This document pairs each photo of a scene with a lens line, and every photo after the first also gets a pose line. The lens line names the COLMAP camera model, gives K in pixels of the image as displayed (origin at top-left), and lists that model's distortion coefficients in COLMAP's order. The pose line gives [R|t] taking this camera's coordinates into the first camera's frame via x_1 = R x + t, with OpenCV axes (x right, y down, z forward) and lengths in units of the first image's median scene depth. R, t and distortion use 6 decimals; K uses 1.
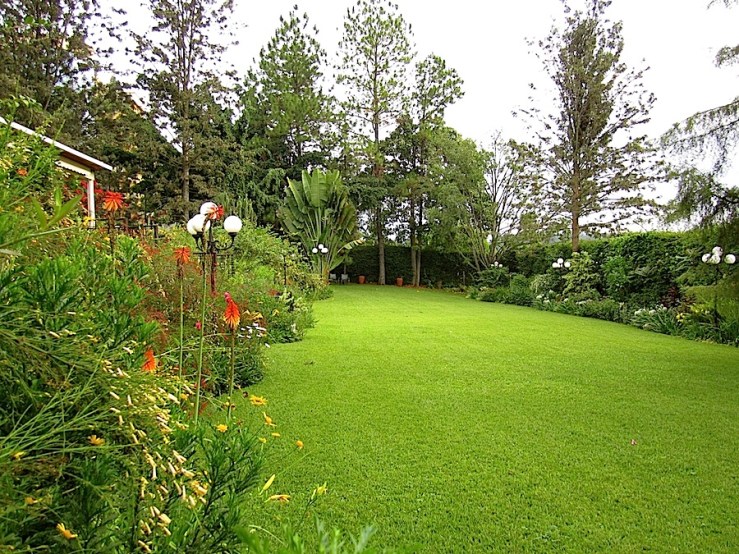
lens RADIAL K [[599.8, 0, 369.5], [0, 599.8, 277.0], [0, 0, 1]] dist [-0.033383, -0.003470]
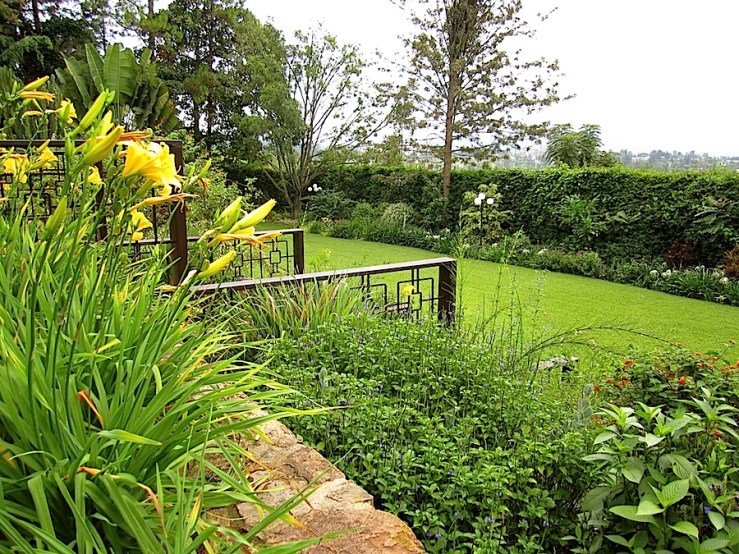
lens RADIAL K [[599.8, 0, 369.5], [0, 599.8, 277.0], [0, 0, 1]] dist [-0.033383, -0.003470]
pose [[0.882381, -0.056039, 0.467187, -0.142181], [-0.015535, 0.988872, 0.147956, -0.025152], [-0.470279, -0.137811, 0.871691, 0.233021]]
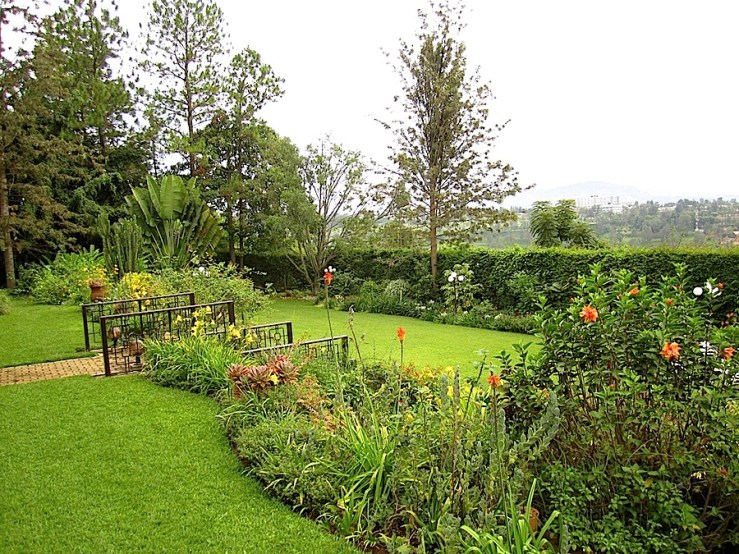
lens RADIAL K [[599.8, 0, 369.5], [0, 599.8, 277.0], [0, 0, 1]] dist [-0.033383, -0.003470]
pose [[0.903365, -0.053597, 0.425510, -0.179680], [0.040815, 0.998401, 0.039109, -0.048897], [-0.426926, -0.017963, 0.904108, 0.073033]]
